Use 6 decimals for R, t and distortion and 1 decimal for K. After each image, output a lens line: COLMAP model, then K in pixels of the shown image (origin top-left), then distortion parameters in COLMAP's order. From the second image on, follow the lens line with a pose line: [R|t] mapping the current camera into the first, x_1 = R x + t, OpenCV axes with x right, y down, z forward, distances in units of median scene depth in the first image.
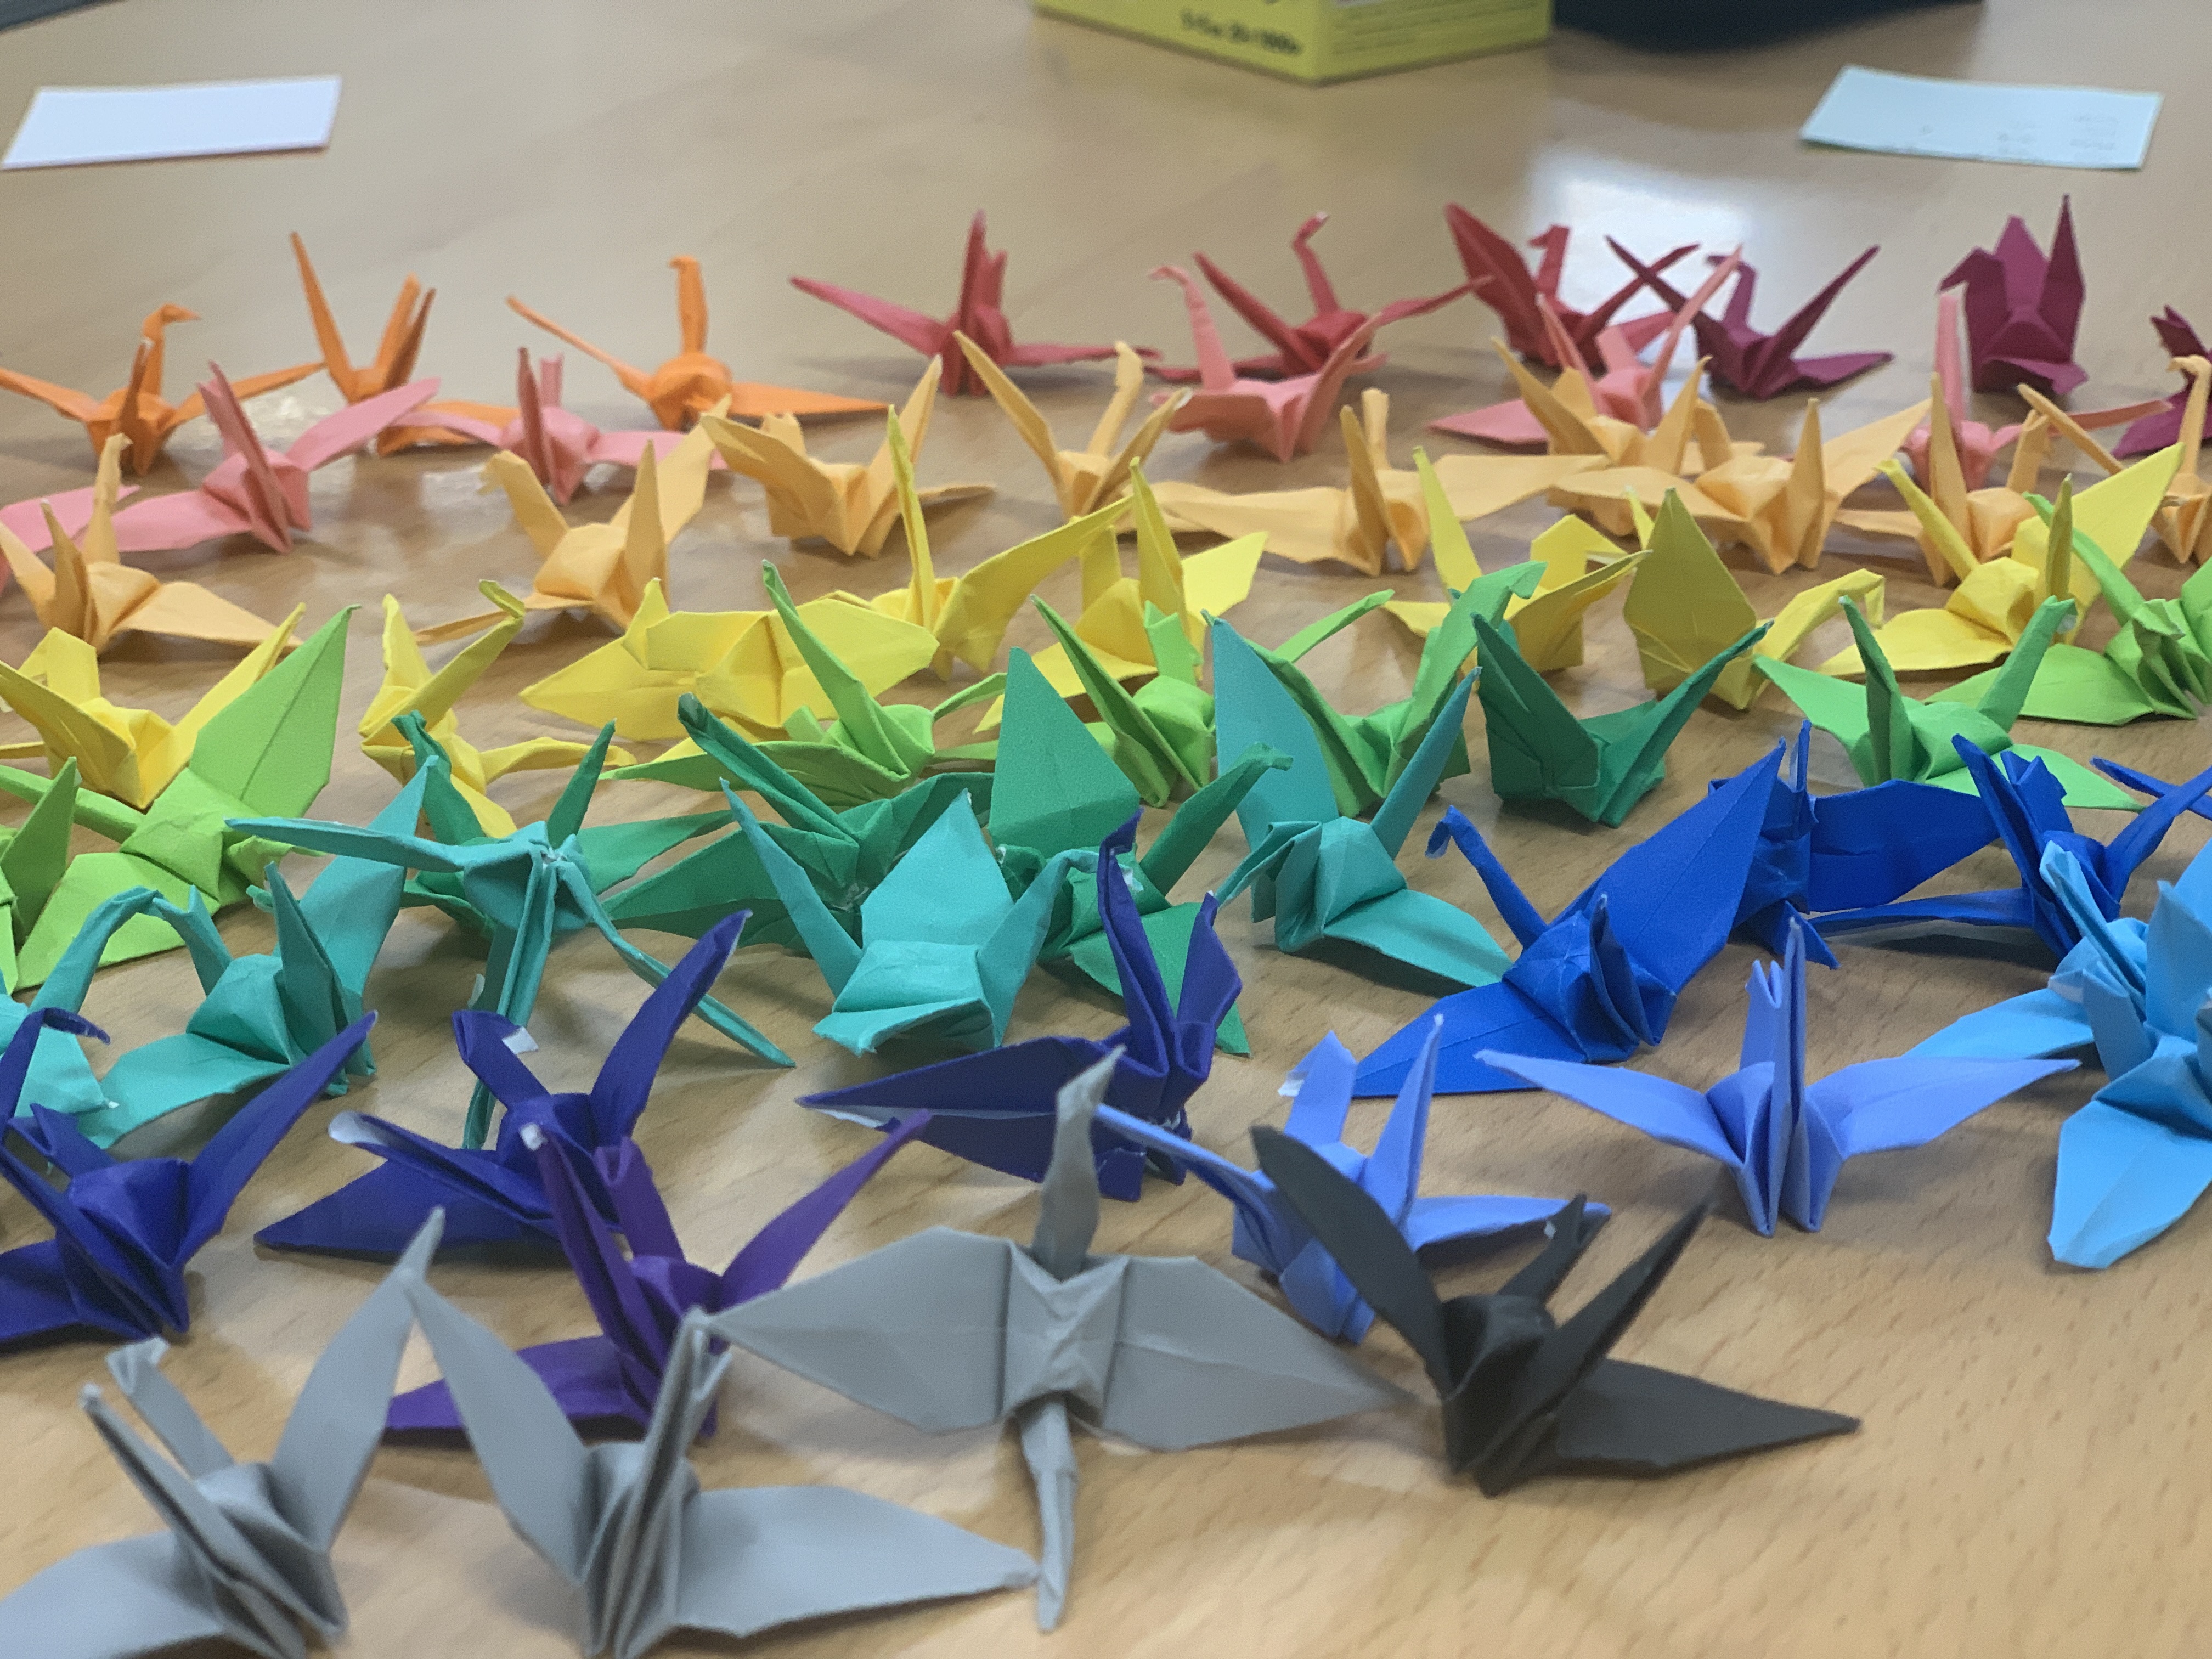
lens RADIAL K [[3363.4, 0, 1106.0], [0, 3363.4, 829.5], [0, 0, 1]] dist [-0.172752, 1.188930]
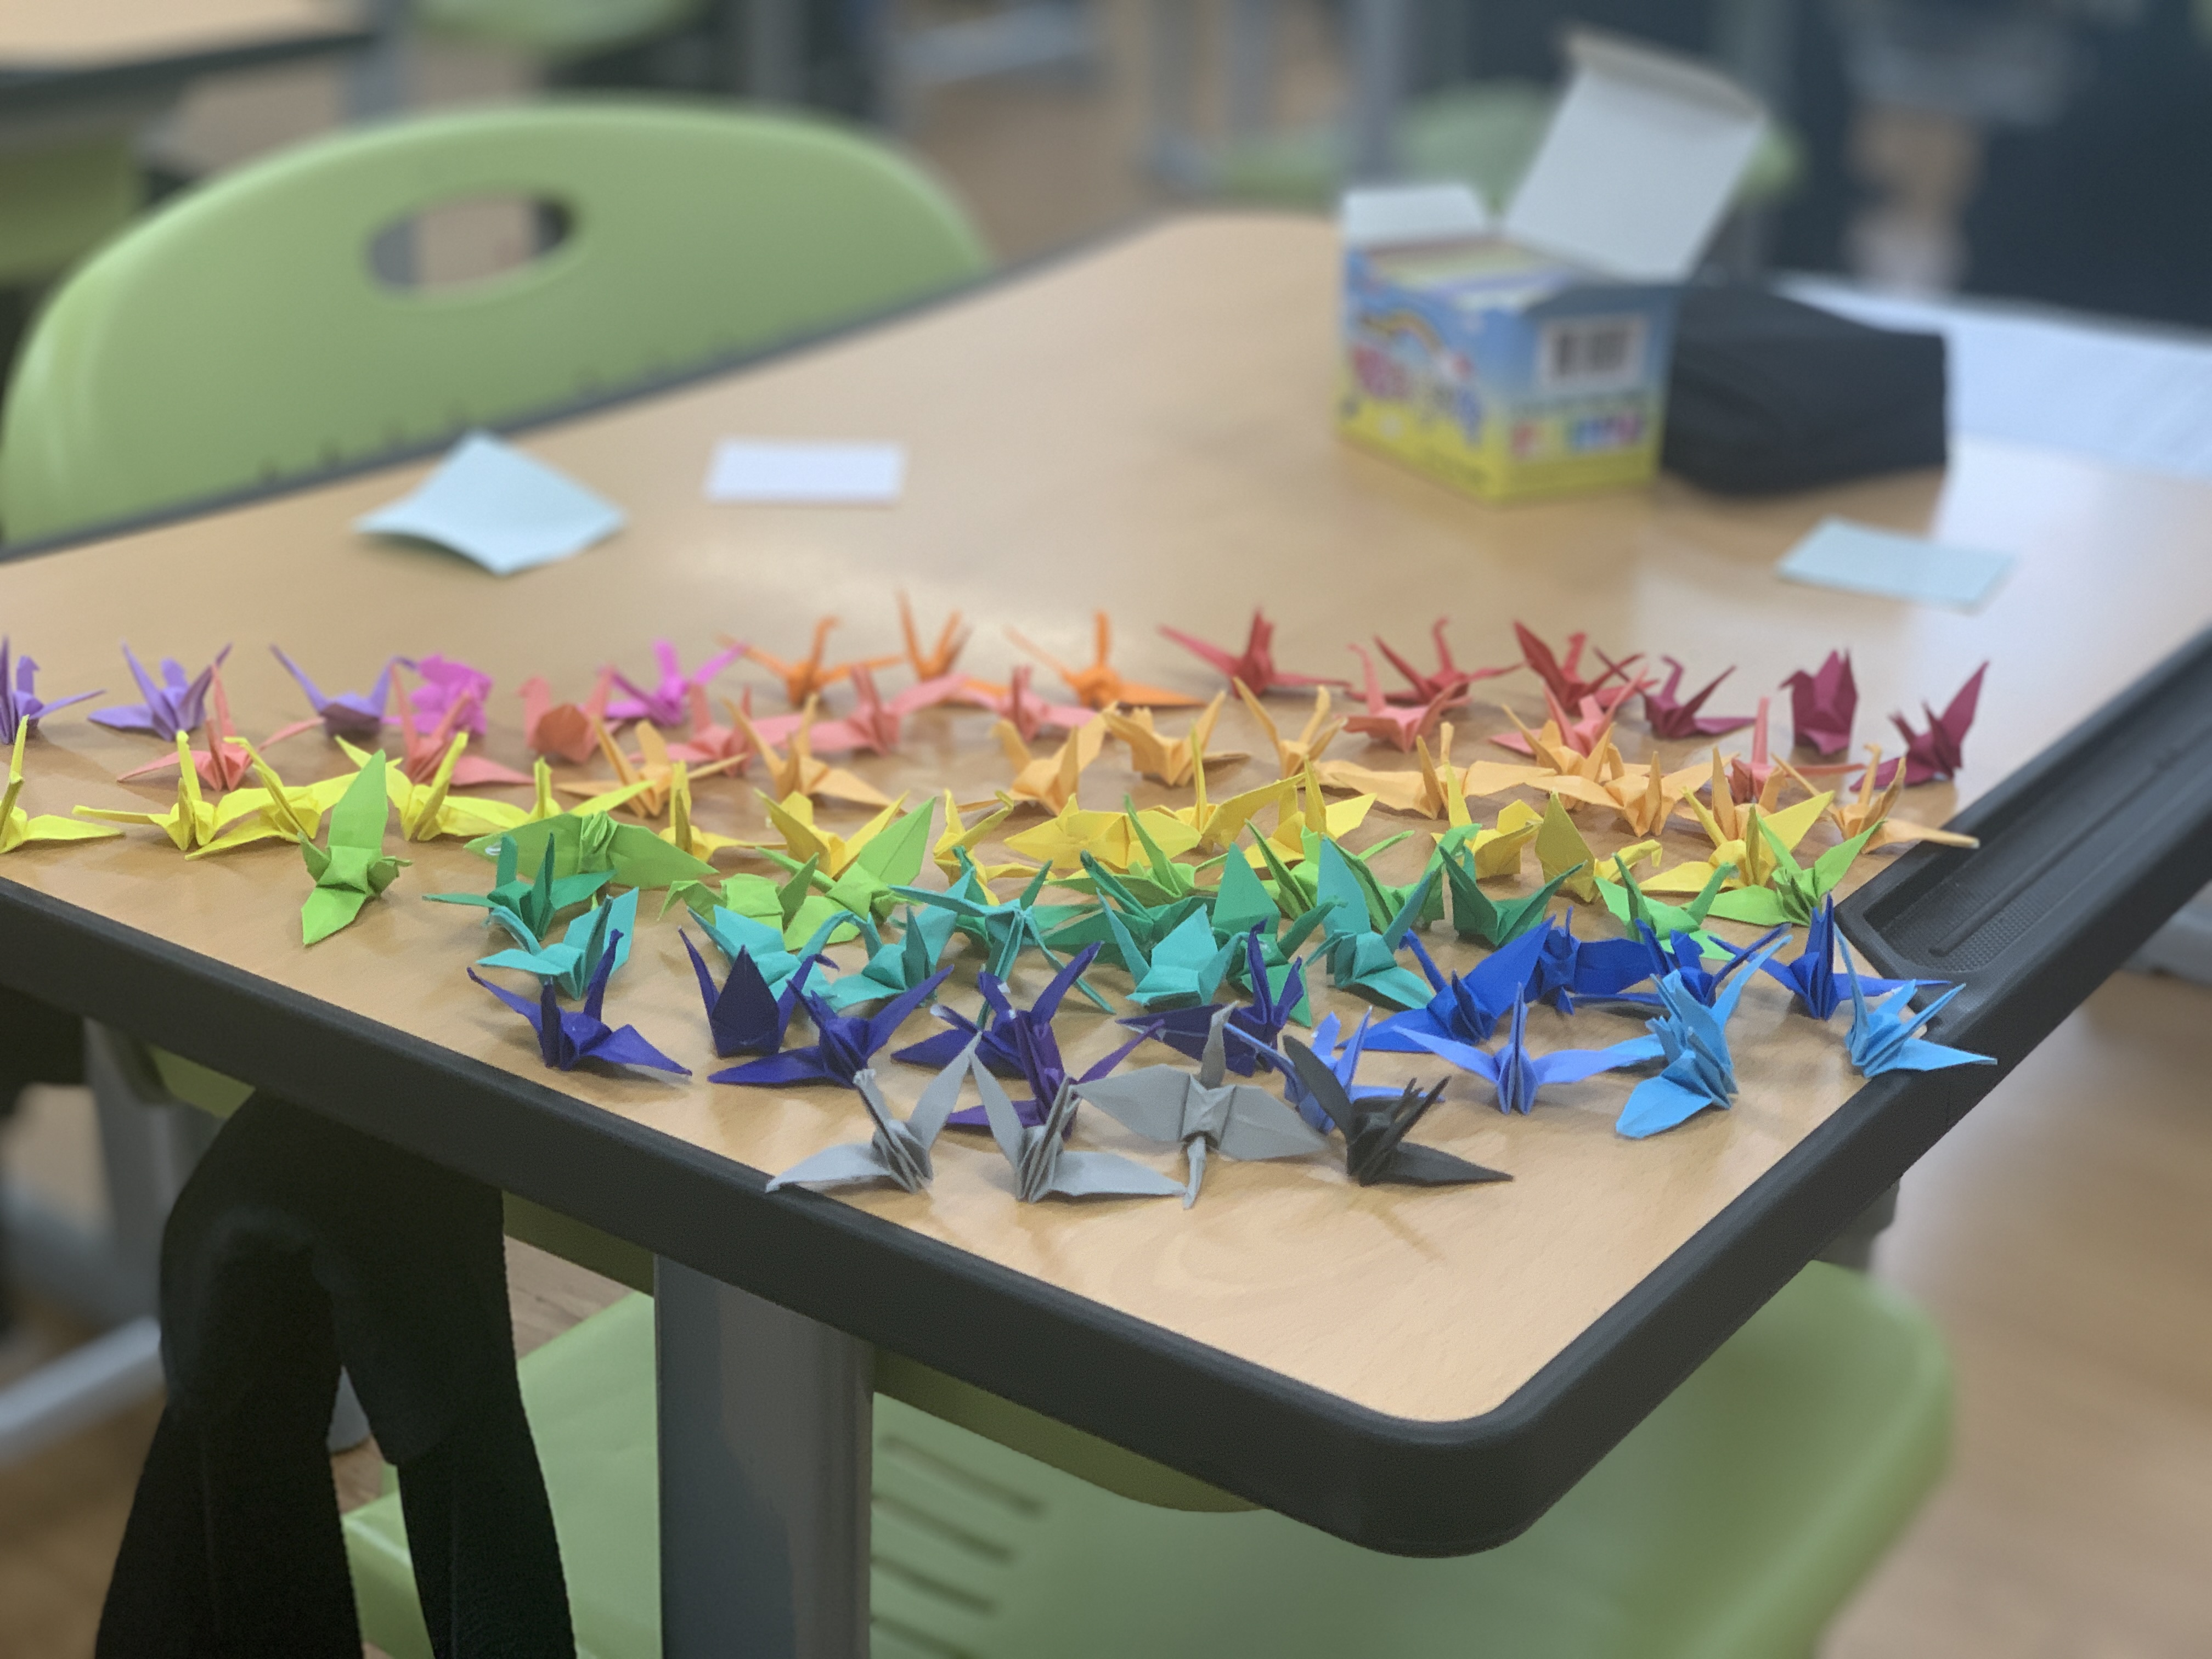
lens RADIAL K [[3363.4, 0, 1106.0], [0, 3363.4, 829.5], [0, 0, 1]] dist [-0.172752, 1.188930]
pose [[0.989759, 0.089865, -0.110909, 0.133601], [-0.094865, 0.994660, -0.040651, 0.035234], [0.106664, 0.050756, 0.992999, -1.198456]]
